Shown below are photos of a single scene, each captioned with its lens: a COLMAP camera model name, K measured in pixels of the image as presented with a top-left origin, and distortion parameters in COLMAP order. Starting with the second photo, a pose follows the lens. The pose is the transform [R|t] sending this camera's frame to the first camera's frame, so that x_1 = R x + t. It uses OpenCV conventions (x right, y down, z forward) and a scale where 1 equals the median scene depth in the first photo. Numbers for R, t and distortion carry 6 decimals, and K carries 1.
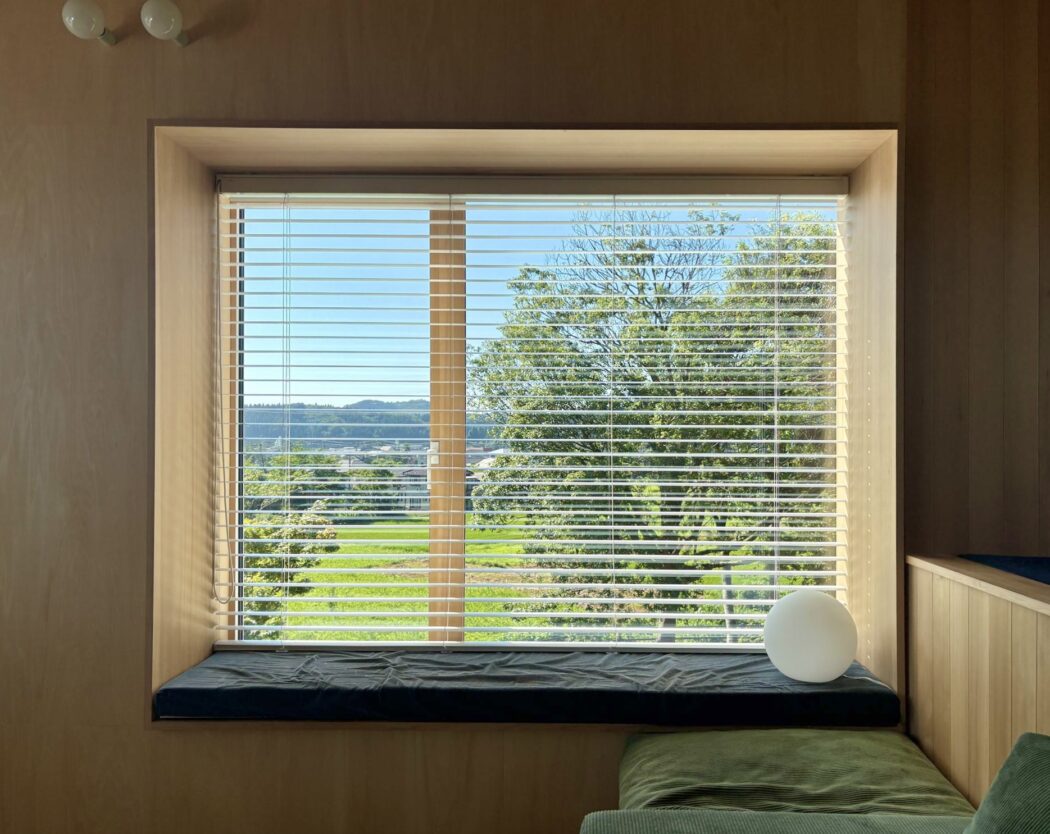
lens RADIAL K [[836.4, 0, 556.3], [0, 836.4, 435.7], [0, 0, 1]] dist [0.005384, 0.002430]
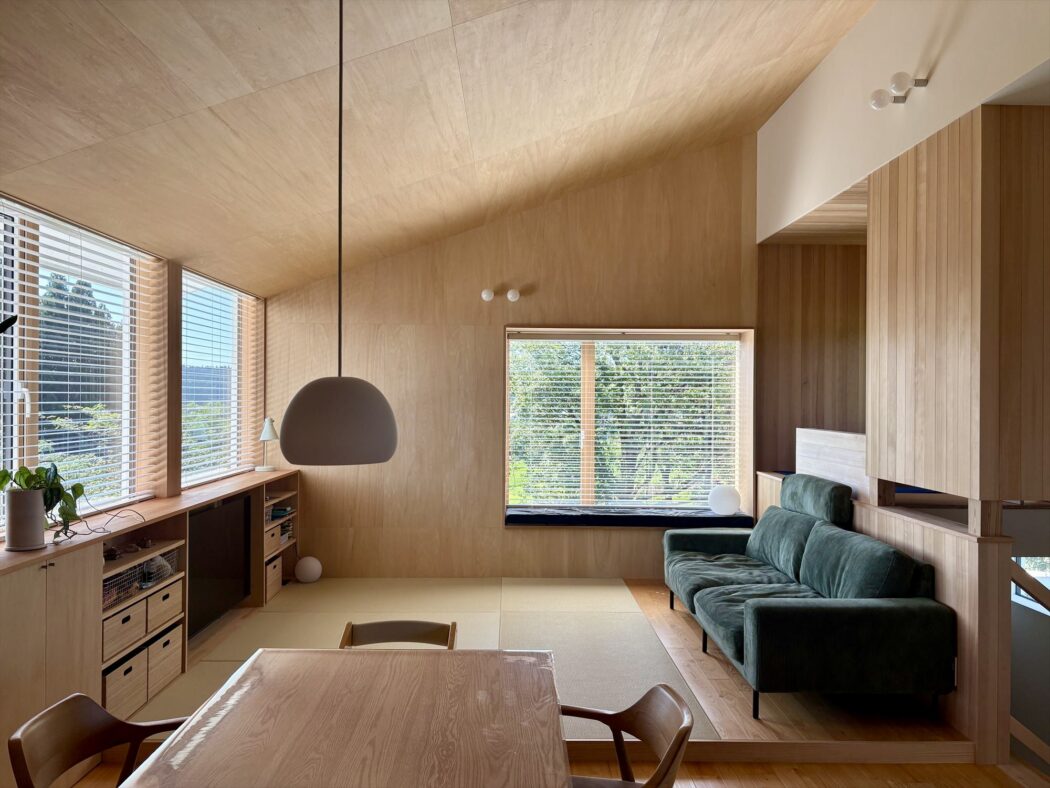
lens RADIAL K [[804.1, 0, 519.8], [0, 804.1, 400.5], [0, 0, 1]] dist [0.046607, -0.019370]
pose [[0.999453, 0.002880, 0.032942, -0.459770], [-0.002967, 0.999992, 0.002574, -0.100319], [-0.032934, -0.002670, 0.999454, -1.630719]]
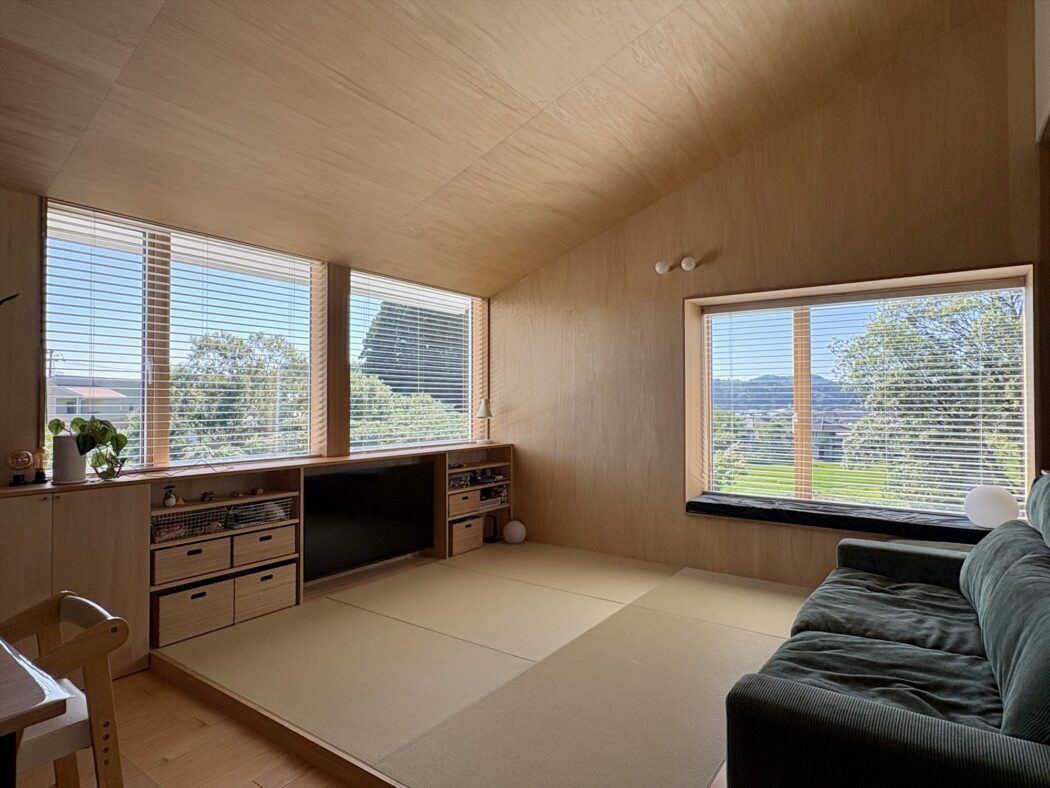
lens RADIAL K [[593.2, 0, 523.4], [0, 593.2, 394.5], [0, 0, 1]] dist [0.003543, -0.004738]
pose [[0.822790, -0.011121, -0.568237, 0.174112], [0.002729, 0.999874, -0.015618, -0.019533], [0.568340, 0.011300, 0.822716, -0.817382]]
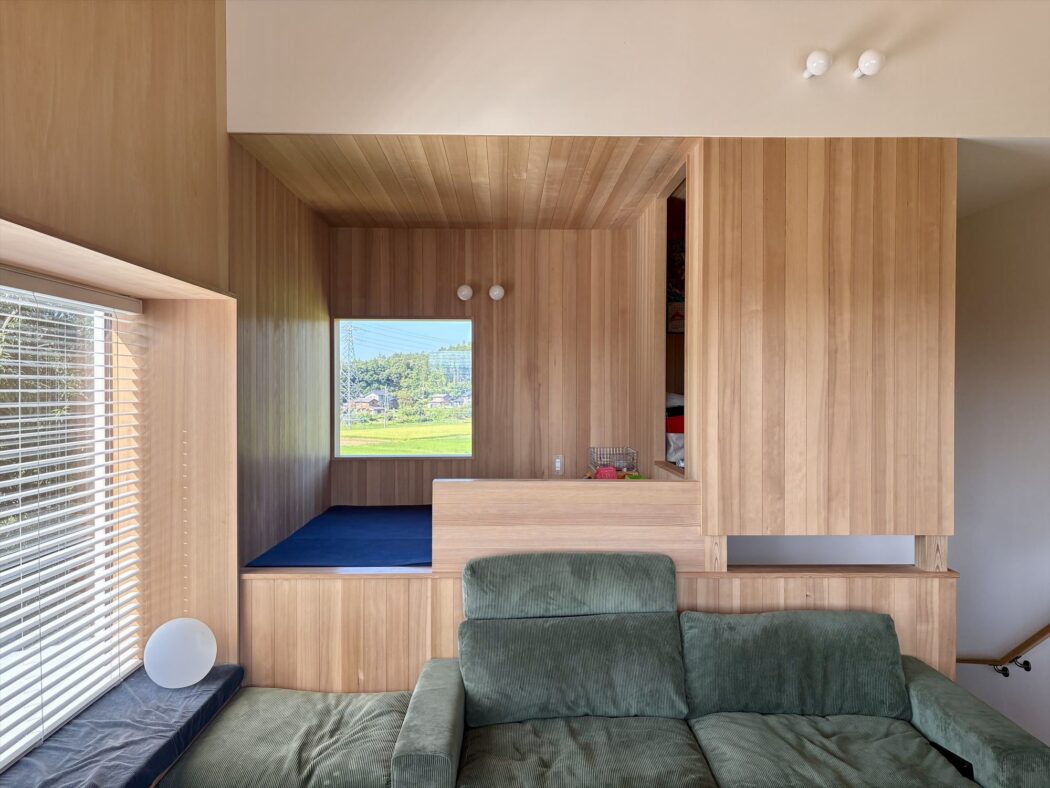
lens RADIAL K [[804.1, 0, 521.5], [0, 804.1, 393.2], [0, 0, 1]] dist [0.046607, -0.019370]
pose [[-0.029972, -0.005244, 0.999537, -0.951707], [-0.006060, 0.999969, 0.005065, -0.176746], [-0.999532, -0.005905, -0.030003, 0.457825]]
